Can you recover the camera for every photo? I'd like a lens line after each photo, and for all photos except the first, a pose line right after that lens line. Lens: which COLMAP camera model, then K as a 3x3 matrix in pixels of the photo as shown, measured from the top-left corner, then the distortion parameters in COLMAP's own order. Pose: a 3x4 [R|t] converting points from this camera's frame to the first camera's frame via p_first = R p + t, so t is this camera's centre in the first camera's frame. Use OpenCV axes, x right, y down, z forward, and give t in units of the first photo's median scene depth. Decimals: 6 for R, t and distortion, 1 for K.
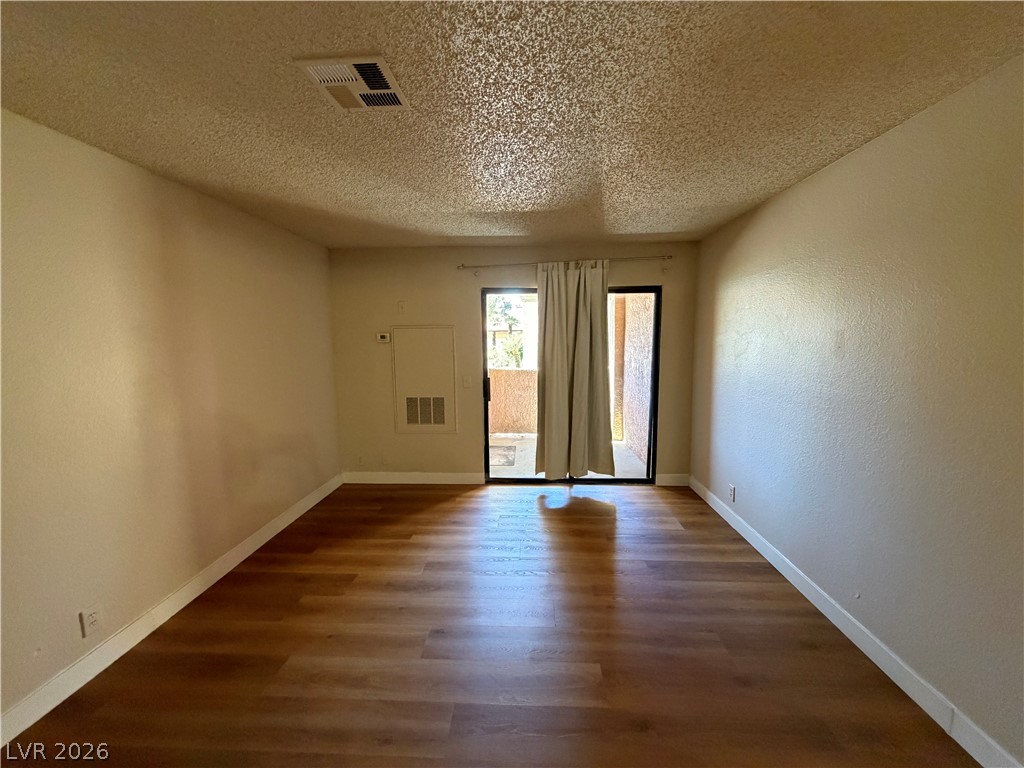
lens RADIAL K [[408.1, 0, 512.5], [0, 408.1, 385.5], [0, 0, 1]] dist [0.000039, -0.000260]
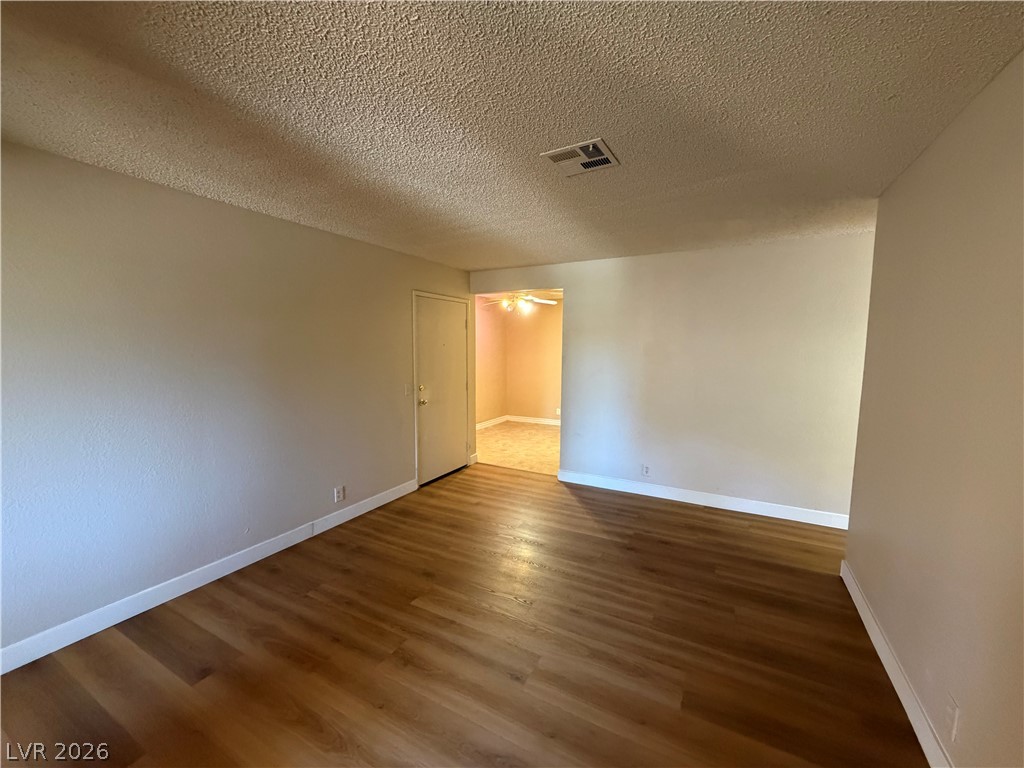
lens RADIAL K [[408.1, 0, 513.3], [0, 408.1, 386.5], [0, 0, 1]] dist [0.000039, -0.000260]
pose [[-0.903425, -0.035175, 0.427301, -0.308729], [0.056595, 0.978124, 0.200174, -0.108334], [-0.424995, 0.205025, -0.881671, 0.963020]]
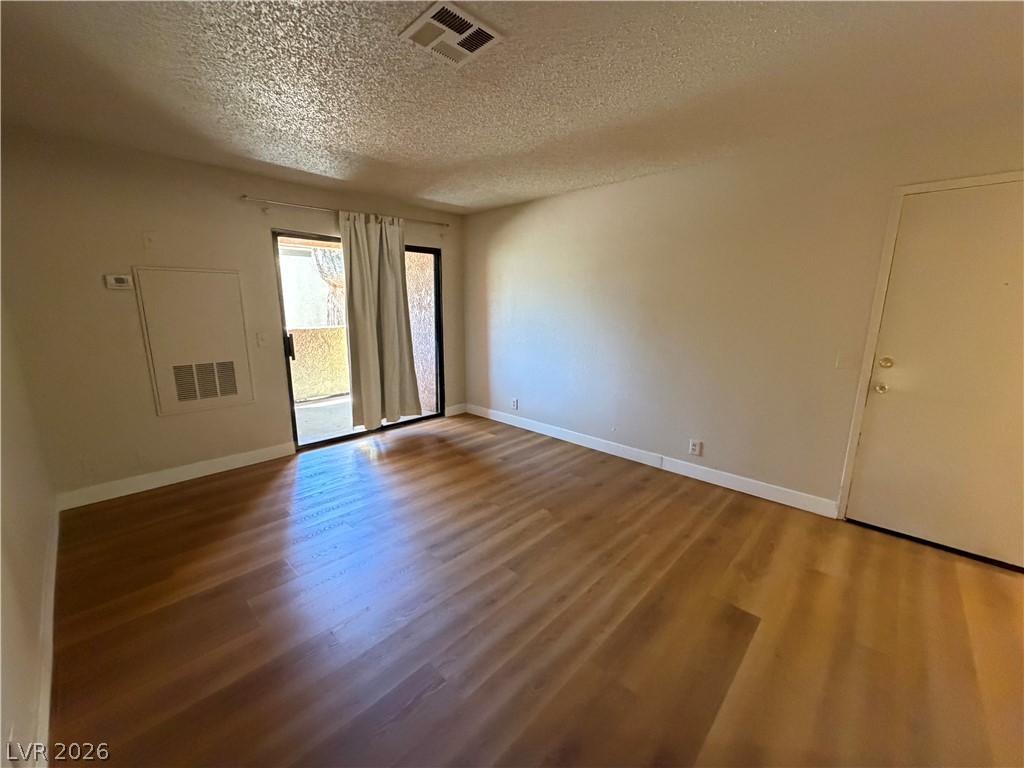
lens RADIAL K [[408.1, 0, 511.4], [0, 408.1, 387.5], [0, 0, 1]] dist [0.000039, -0.000260]
pose [[0.652254, -0.140343, 0.744895, -0.477677], [0.075408, 0.989849, 0.120464, 0.029085], [-0.754240, -0.022402, 0.656216, 0.060657]]
